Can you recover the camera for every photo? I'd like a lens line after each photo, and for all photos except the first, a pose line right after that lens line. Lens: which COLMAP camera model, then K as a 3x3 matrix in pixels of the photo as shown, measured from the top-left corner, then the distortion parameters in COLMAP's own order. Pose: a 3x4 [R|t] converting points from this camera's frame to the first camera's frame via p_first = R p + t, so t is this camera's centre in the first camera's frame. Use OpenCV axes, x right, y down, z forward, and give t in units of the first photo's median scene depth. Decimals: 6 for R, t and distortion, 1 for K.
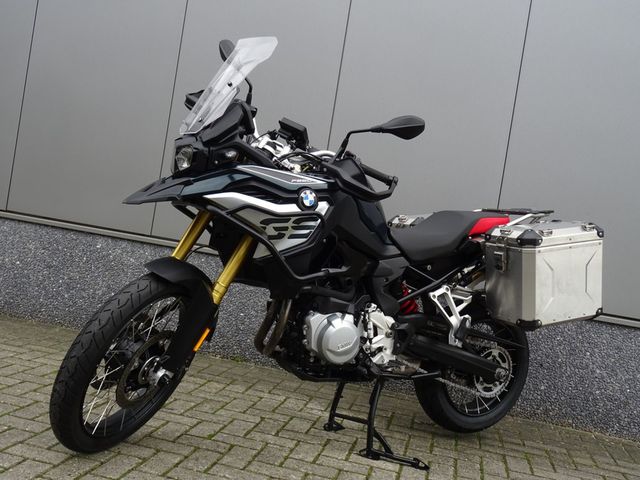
lens RADIAL K [[678.2, 0, 319.5], [0, 678.2, 240.3], [0, 0, 1]] dist [0.000114, 0.000000]
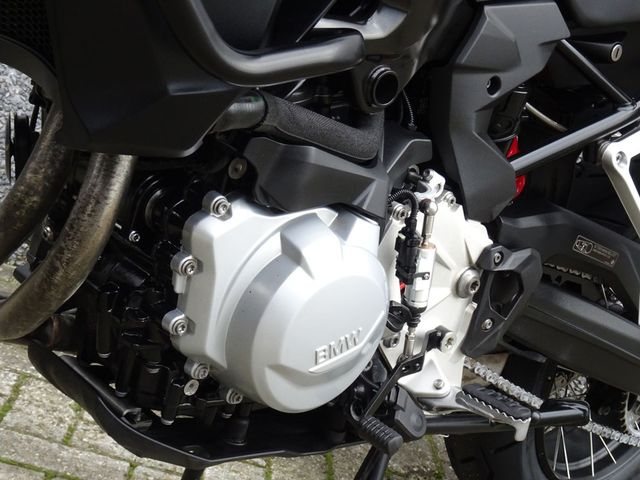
lens RADIAL K [[1158.5, 0, 320.5], [0, 1158.5, 238.8], [0, 0, 1]] dist [0.053718, 0.000000]
pose [[0.962843, 0.080310, 0.257846, -0.076773], [-0.143066, 0.961465, 0.234770, 0.021121], [-0.229055, -0.262936, 0.937229, 0.609488]]
